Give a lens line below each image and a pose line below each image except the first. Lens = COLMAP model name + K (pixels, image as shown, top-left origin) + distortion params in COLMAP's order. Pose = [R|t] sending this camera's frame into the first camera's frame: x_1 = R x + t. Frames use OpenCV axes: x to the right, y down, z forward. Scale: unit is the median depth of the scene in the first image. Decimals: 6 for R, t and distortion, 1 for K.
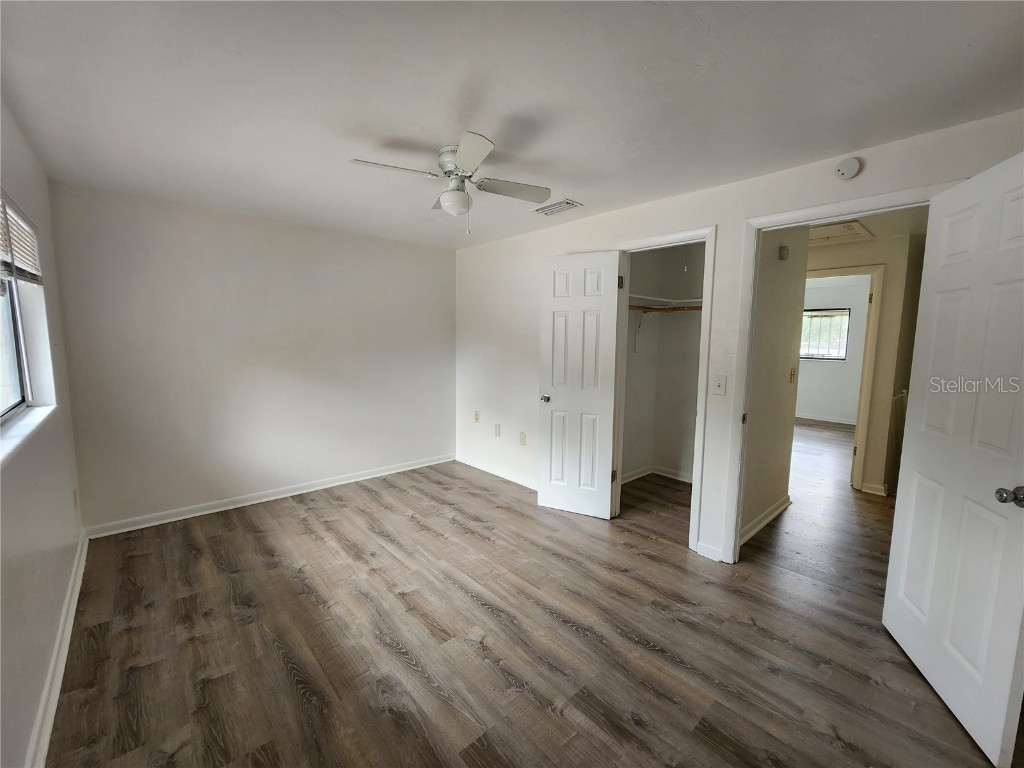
lens RADIAL K [[423.2, 0, 511.5], [0, 423.2, 384.4], [0, 0, 1]] dist [0.001799, 0.000041]
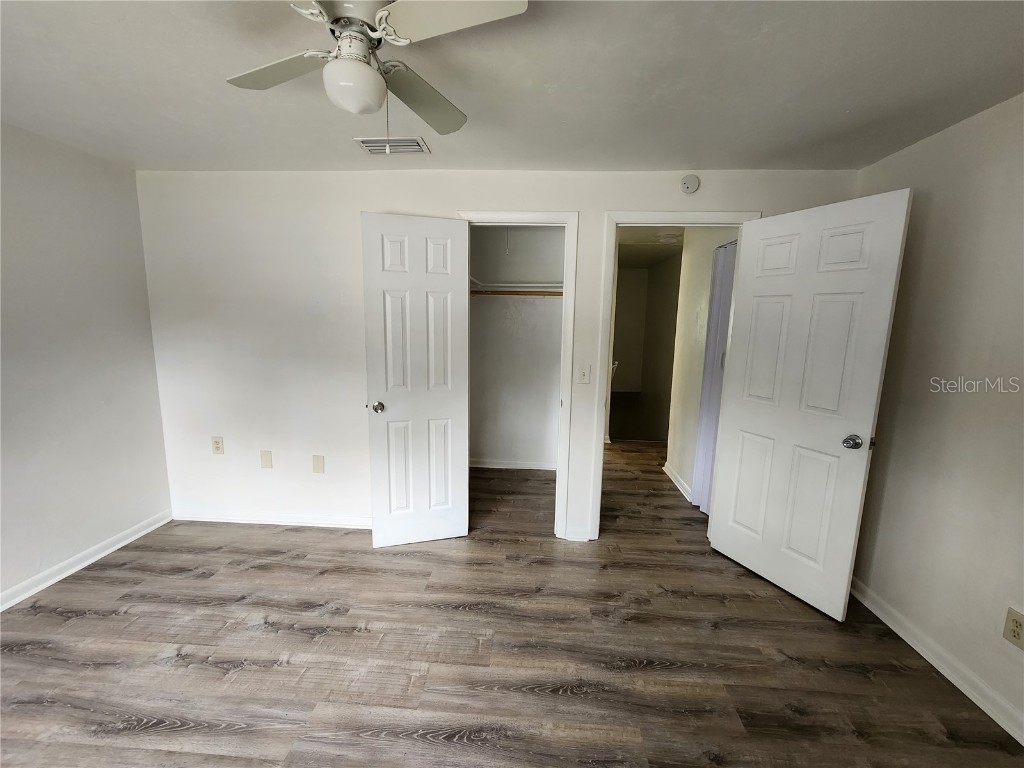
lens RADIAL K [[423.2, 0, 512.5], [0, 423.2, 384.0], [0, 0, 1]] dist [0.001799, 0.000041]
pose [[0.717637, -0.103190, 0.688730, -0.370085], [0.064452, 0.994558, 0.081854, -0.076231], [-0.693429, -0.014351, 0.720382, 0.429030]]
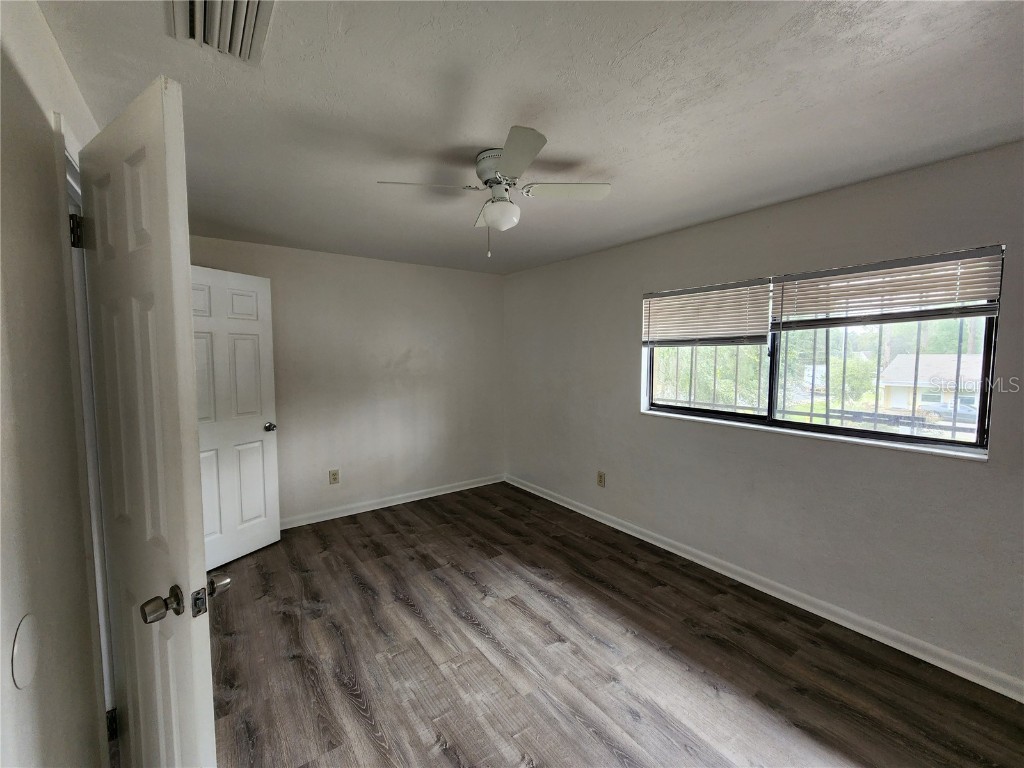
lens RADIAL K [[423.2, 0, 510.9], [0, 423.2, 383.7], [0, 0, 1]] dist [0.001799, 0.000041]
pose [[-0.993573, -0.018221, 0.111714, -0.233096], [0.002641, 0.982958, 0.183811, -0.231562], [-0.113159, 0.182924, -0.976593, 1.767763]]
